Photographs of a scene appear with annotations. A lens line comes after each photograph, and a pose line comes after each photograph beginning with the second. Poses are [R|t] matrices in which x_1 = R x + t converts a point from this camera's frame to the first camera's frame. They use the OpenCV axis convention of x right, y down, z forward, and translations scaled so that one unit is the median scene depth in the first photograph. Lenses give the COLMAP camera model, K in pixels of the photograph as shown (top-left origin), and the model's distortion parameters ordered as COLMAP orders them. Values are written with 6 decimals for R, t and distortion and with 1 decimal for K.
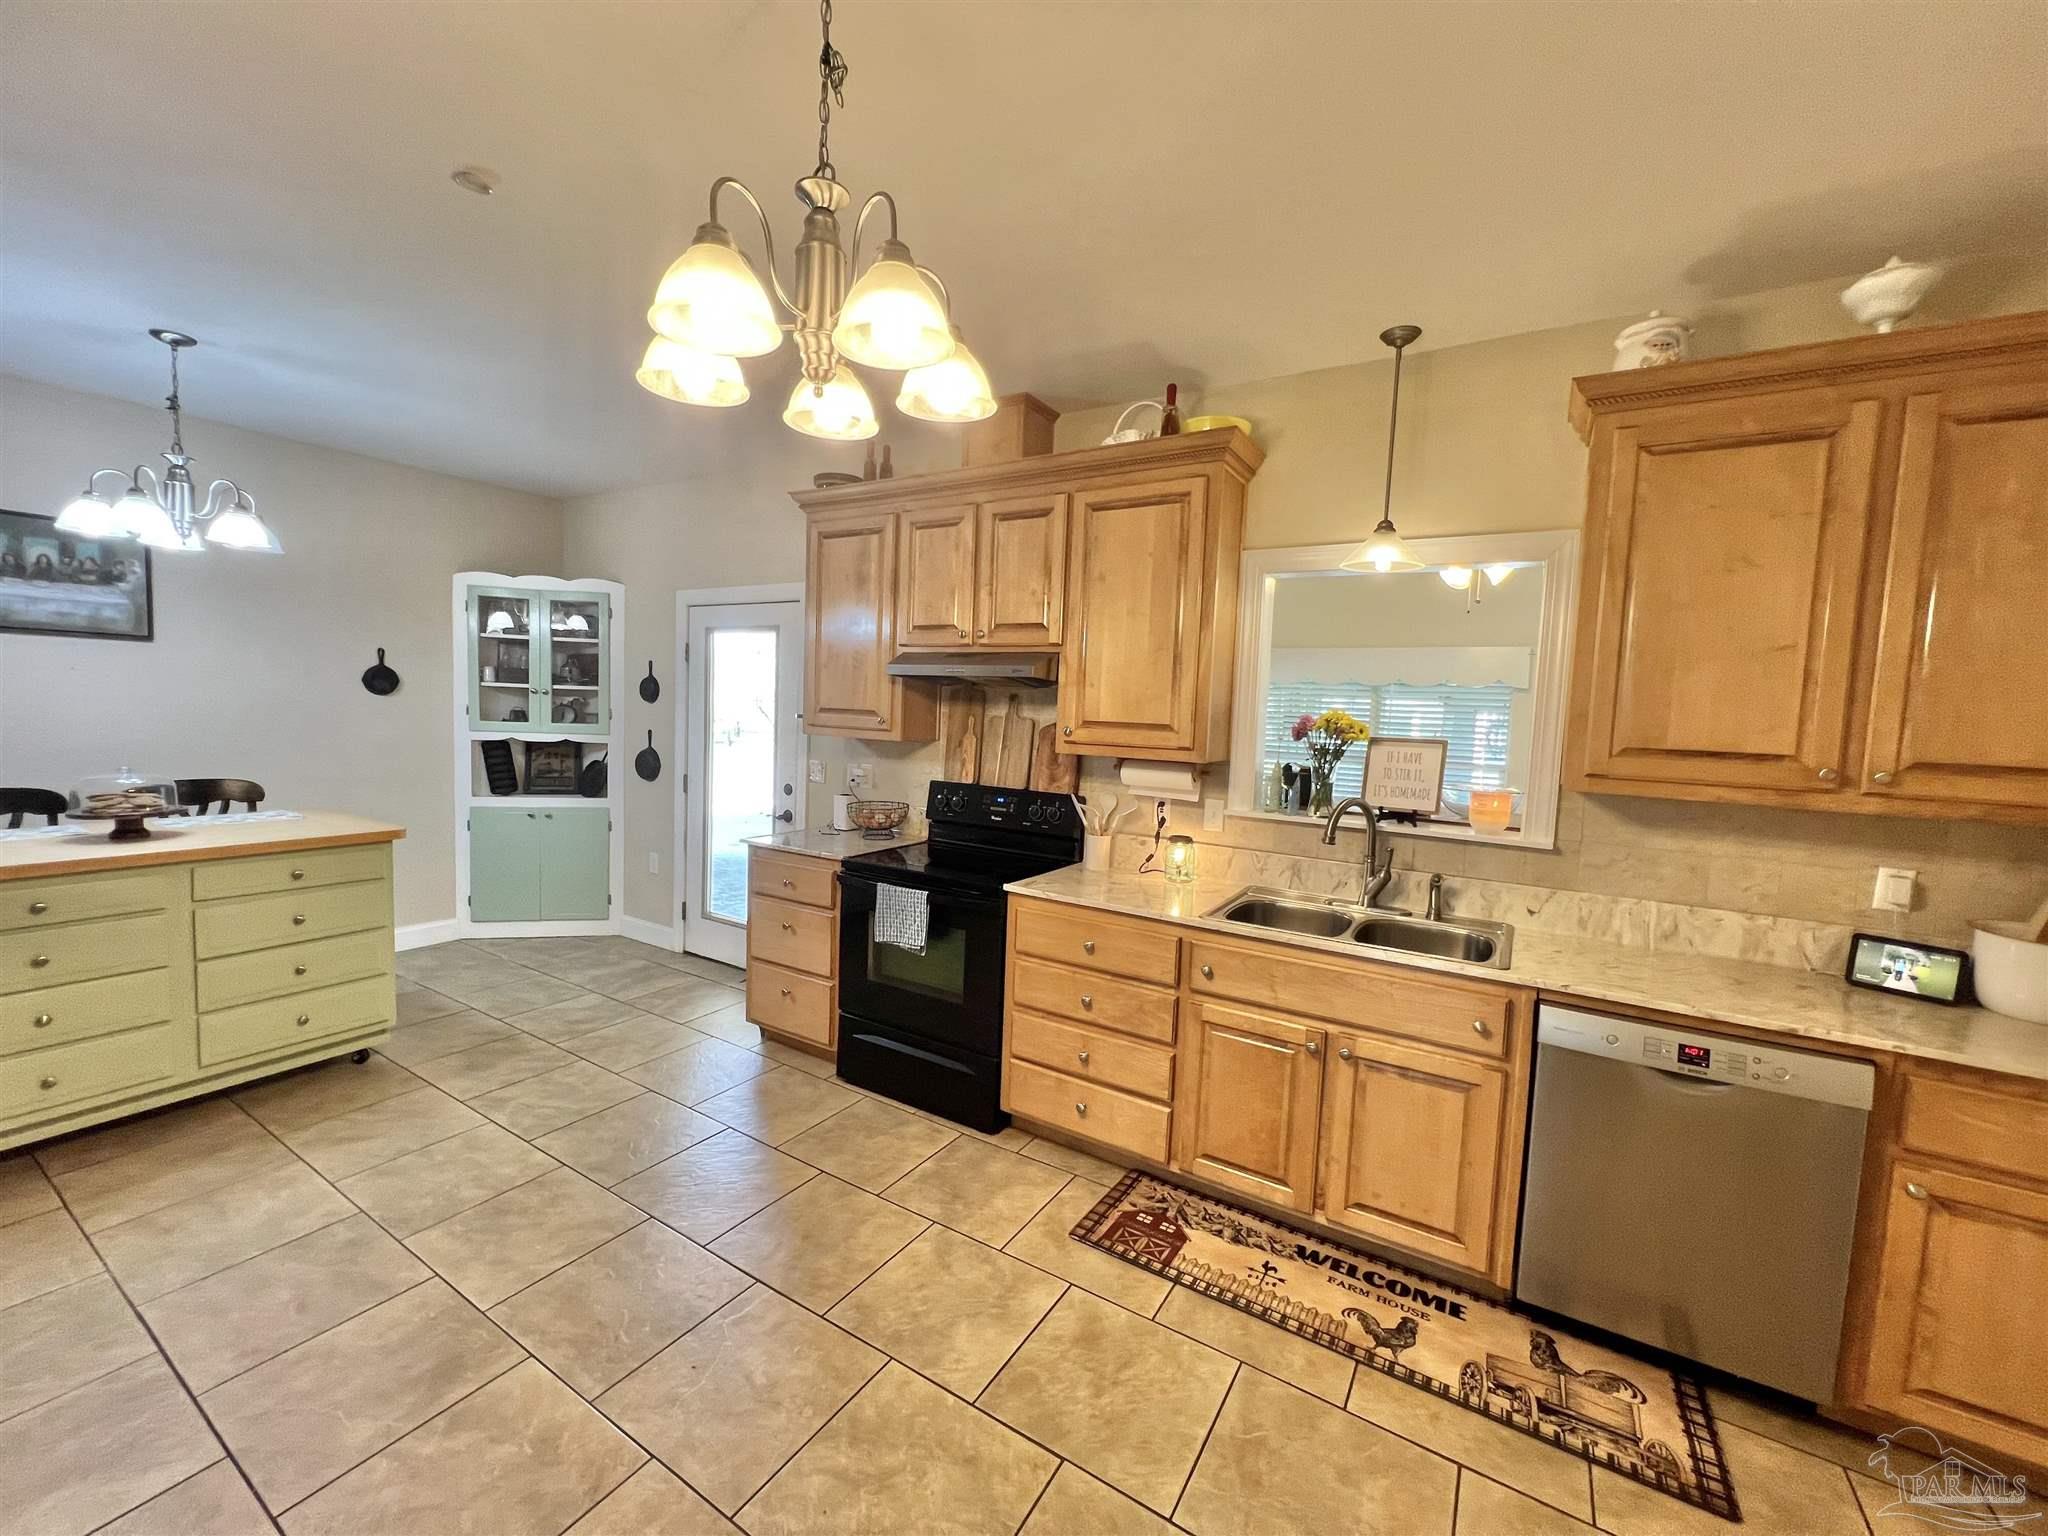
lens RADIAL K [[822.0, 0, 1021.4], [0, 822.0, 769.3], [0, 0, 1]] dist [0.002001, 0.000096]
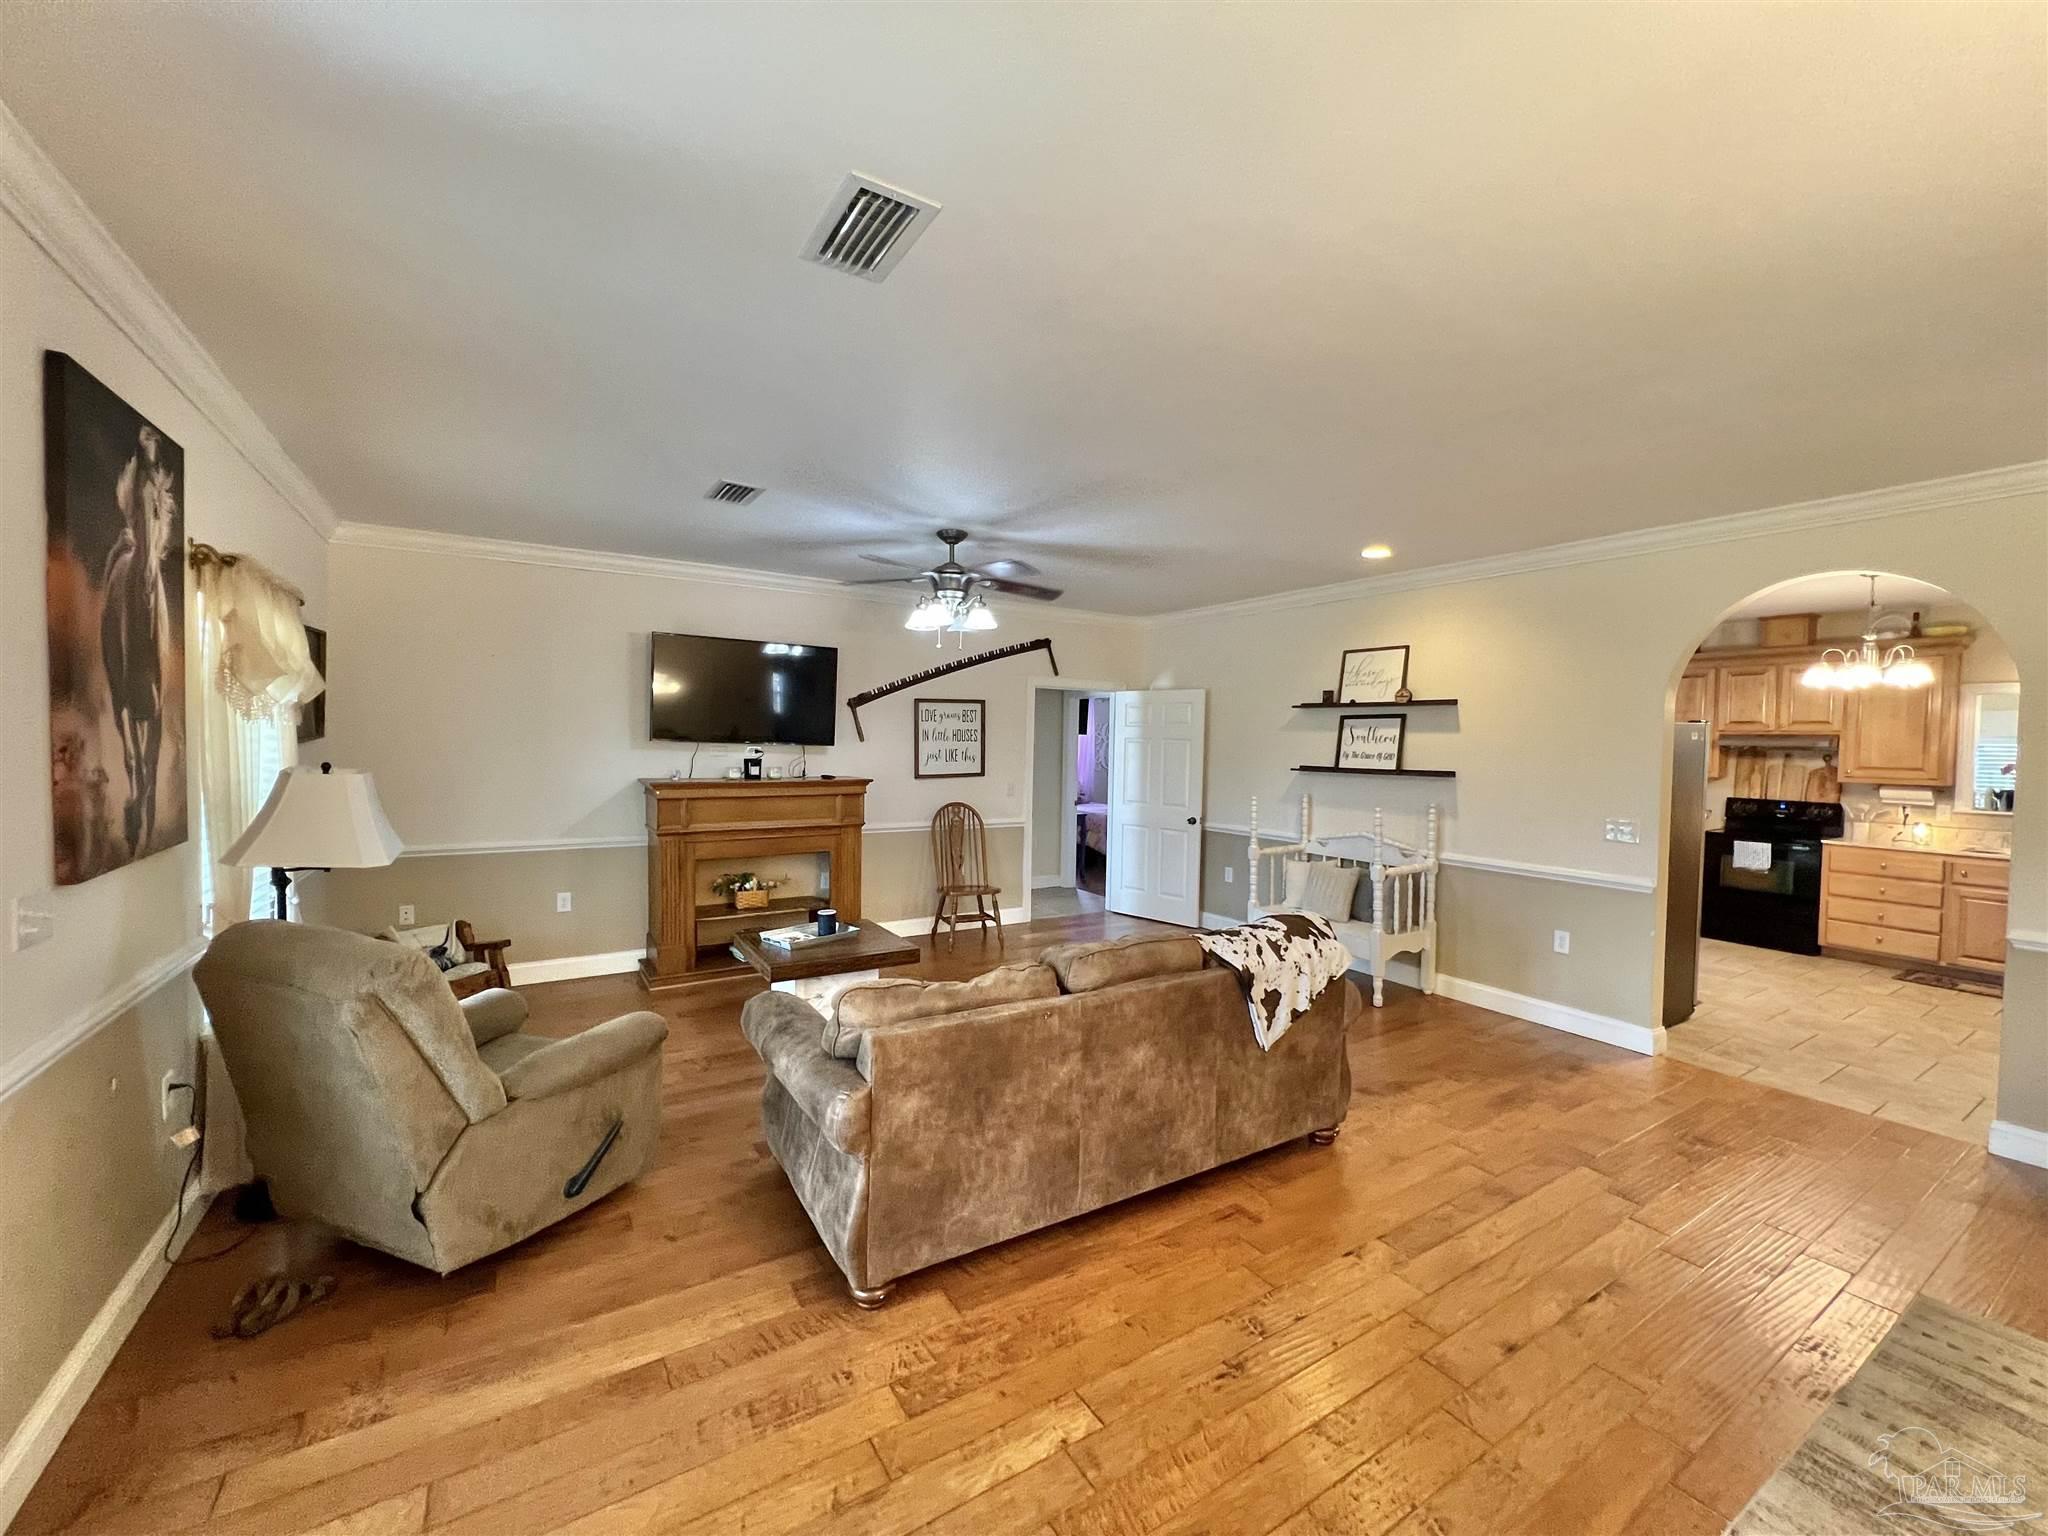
lens RADIAL K [[822.0, 0, 1021.9], [0, 822.0, 771.3], [0, 0, 1]] dist [0.002001, 0.000096]
pose [[0.898146, -0.007889, -0.439627, -0.921422], [-0.015333, 0.998669, -0.049245, 0.089960], [0.439431, 0.050970, 0.896829, -1.841509]]
